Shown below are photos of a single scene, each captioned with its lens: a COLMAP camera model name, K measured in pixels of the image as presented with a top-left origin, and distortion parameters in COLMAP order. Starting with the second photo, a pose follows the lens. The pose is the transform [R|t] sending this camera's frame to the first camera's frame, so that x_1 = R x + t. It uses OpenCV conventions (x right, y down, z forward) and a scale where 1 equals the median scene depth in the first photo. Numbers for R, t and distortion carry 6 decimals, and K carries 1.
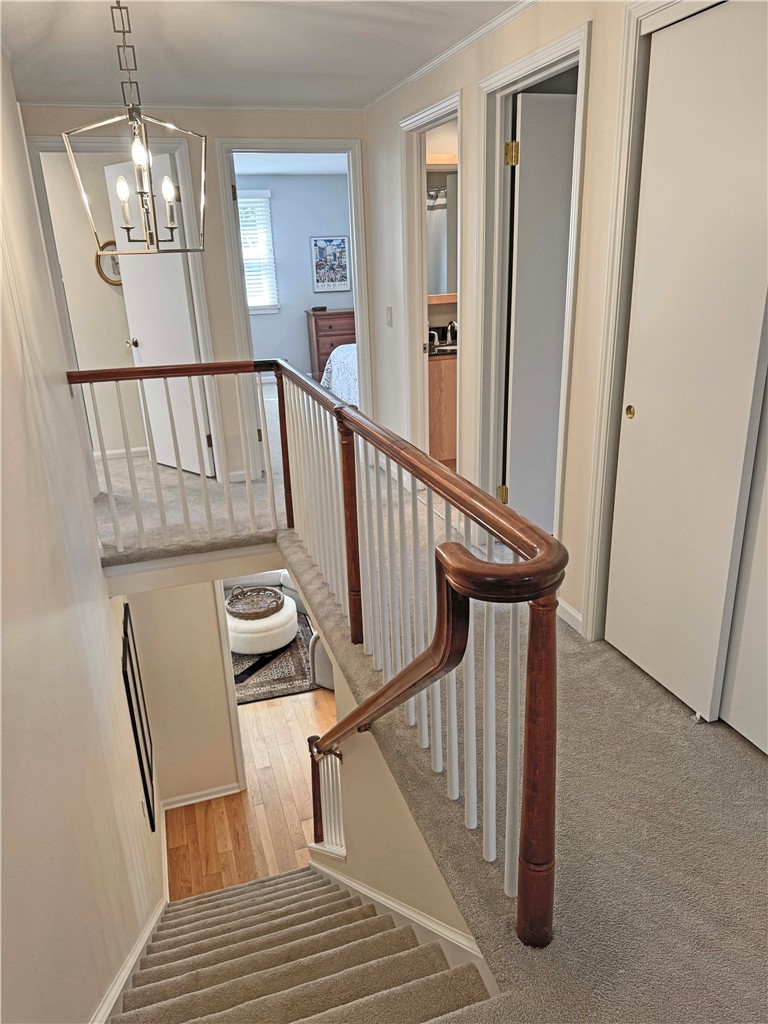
lens RADIAL K [[723.4, 0, 384.0], [0, 723.4, 512.0], [0, 0, 1]] dist [0.003392, 0.000508]
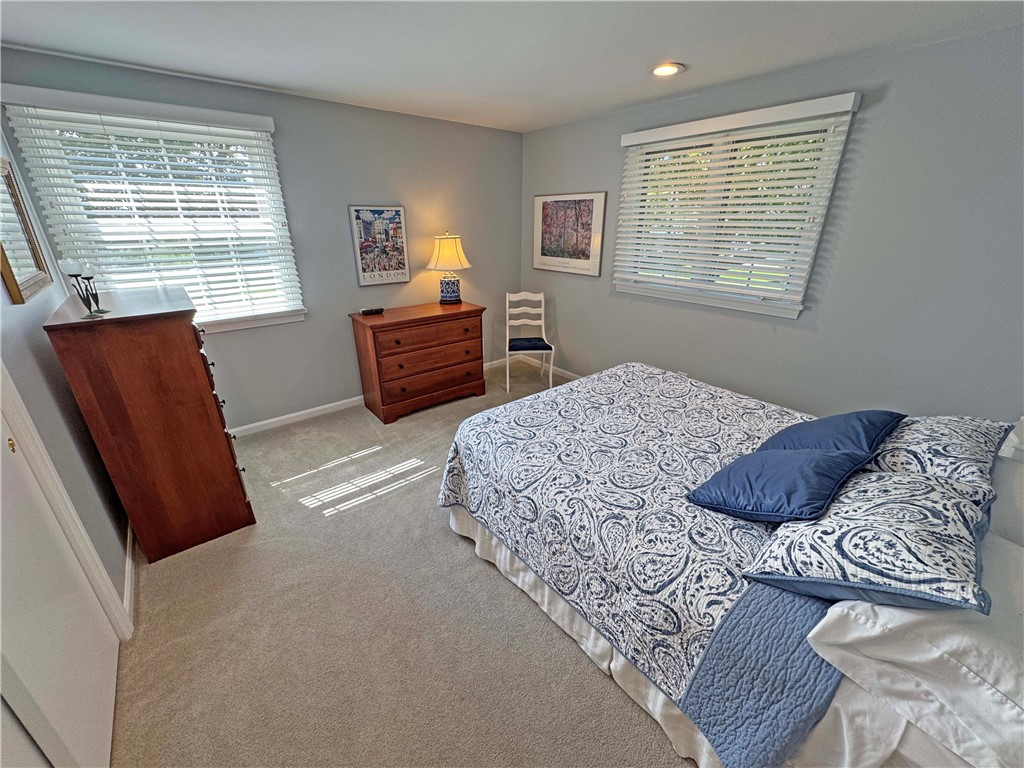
lens RADIAL K [[407.7, 0, 512.0], [0, 407.7, 384.0], [0, 0, 1]] dist [-0.001255, -0.000017]
pose [[0.932105, -0.106531, 0.346166, -0.107839], [0.094224, 0.994179, 0.052241, -0.221036], [-0.349716, -0.016077, 0.936718, 0.591787]]
